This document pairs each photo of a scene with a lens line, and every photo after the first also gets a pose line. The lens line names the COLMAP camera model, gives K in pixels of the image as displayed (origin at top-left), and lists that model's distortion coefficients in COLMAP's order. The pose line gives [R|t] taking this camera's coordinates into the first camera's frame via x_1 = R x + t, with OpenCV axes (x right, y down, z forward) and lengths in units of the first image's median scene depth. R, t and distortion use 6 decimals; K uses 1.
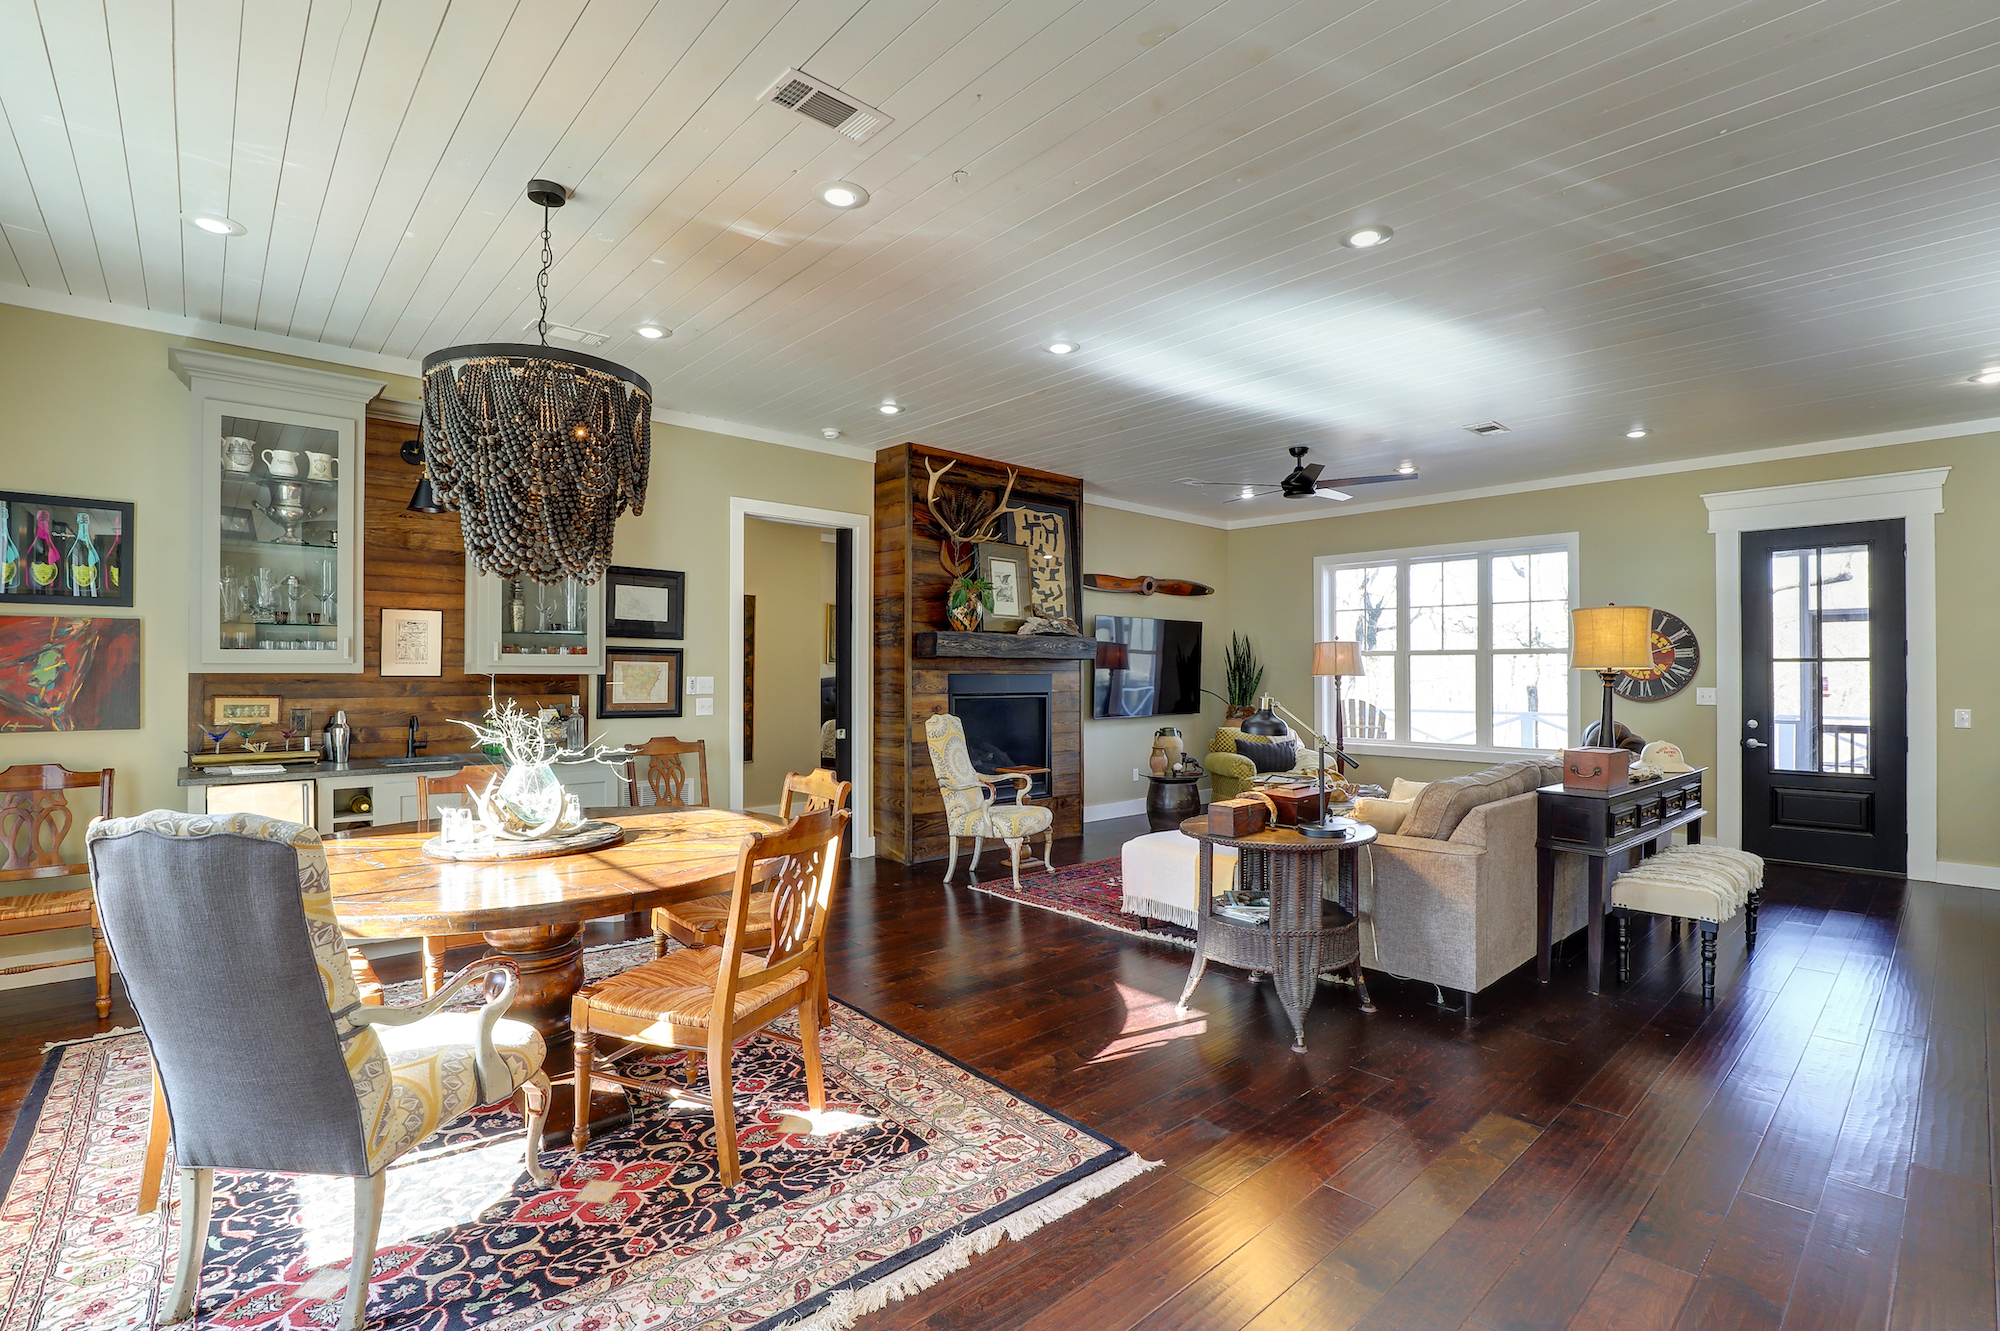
lens RADIAL K [[925.8, 0, 1021.5], [0, 925.8, 660.3], [0, 0, 1]] dist [-0.035761, 0.006051]
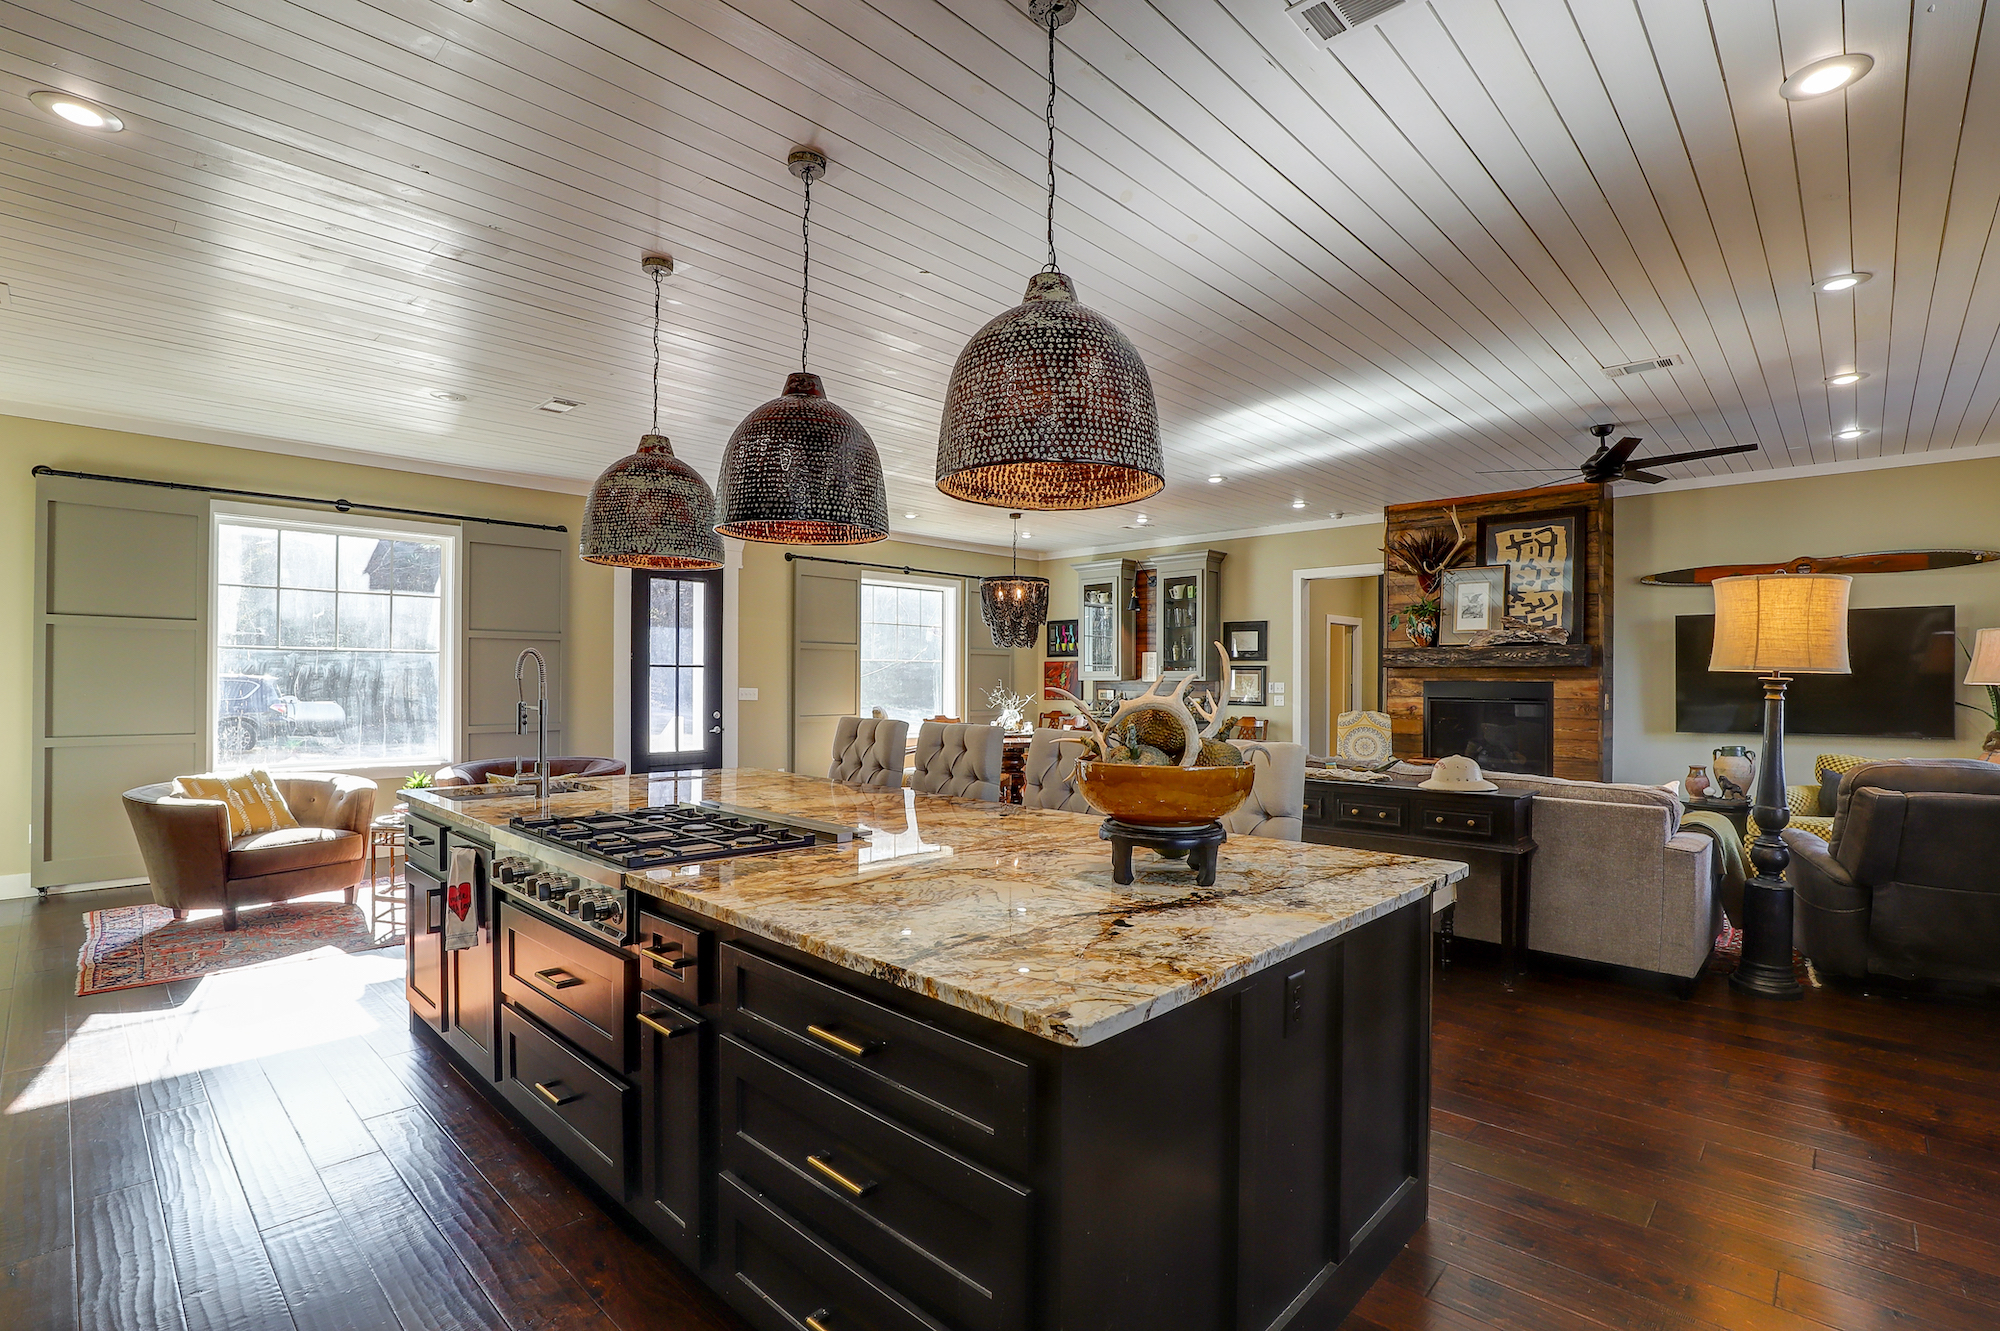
lens RADIAL K [[925.8, 0, 999.6], [0, 925.8, 677.8], [0, 0, 1]] dist [-0.035761, 0.006051]
pose [[0.046560, -0.004038, -0.998907, 1.164206], [0.012269, 0.999919, -0.003471, 0.007888], [0.998840, -0.012094, 0.046605, 0.380982]]
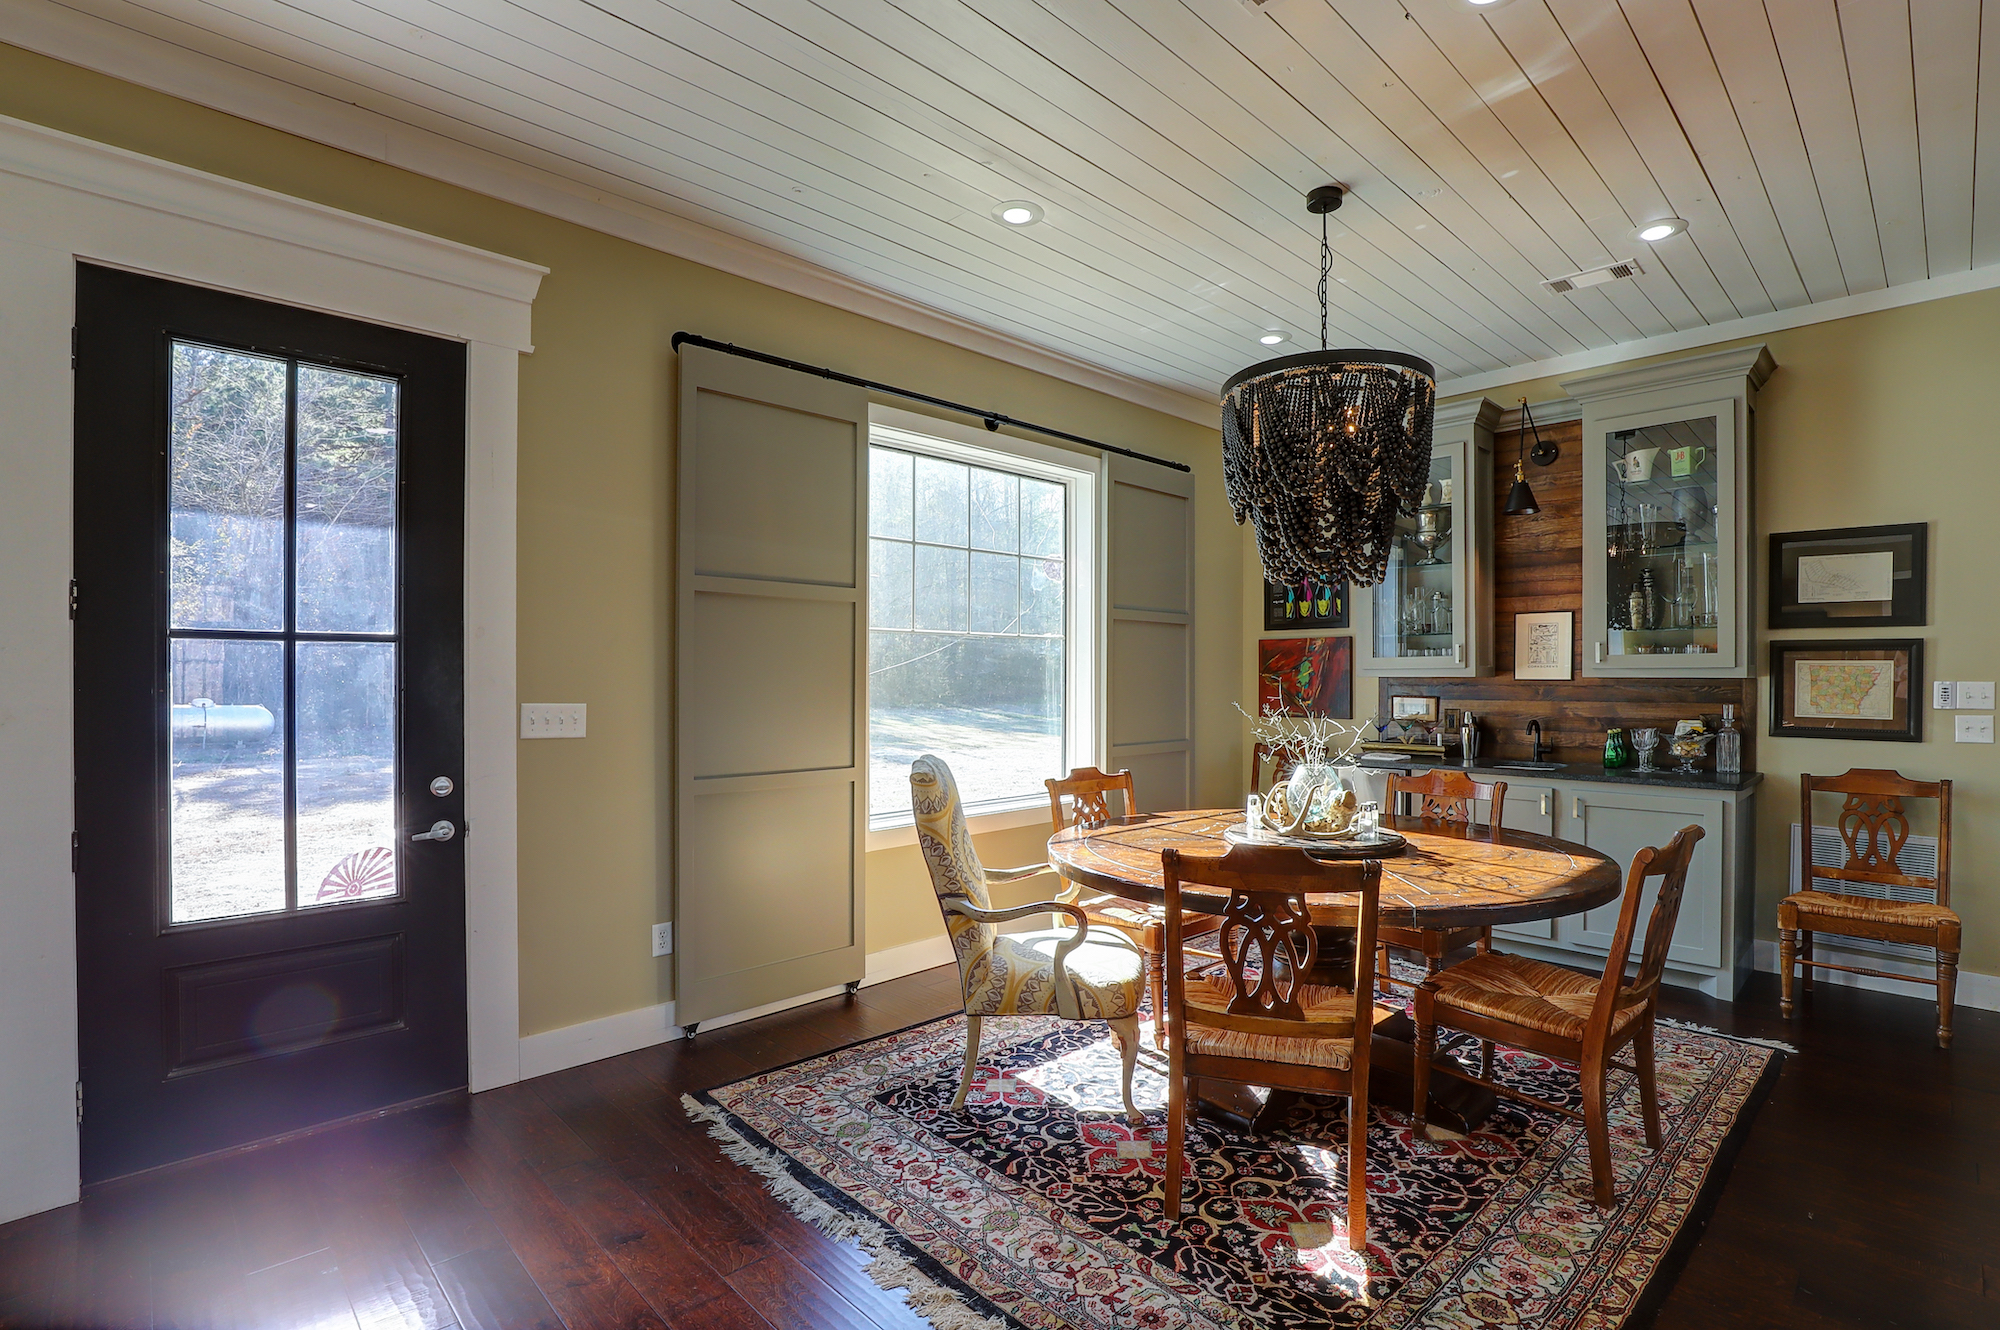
lens RADIAL K [[925.8, 0, 1030.7], [0, 925.8, 679.2], [0, 0, 1]] dist [-0.035761, 0.006051]
pose [[0.033749, 0.002503, -0.999427, 0.225727], [0.015573, 0.999874, 0.003030, 0.003781], [0.999309, -0.015666, 0.033706, 0.299563]]
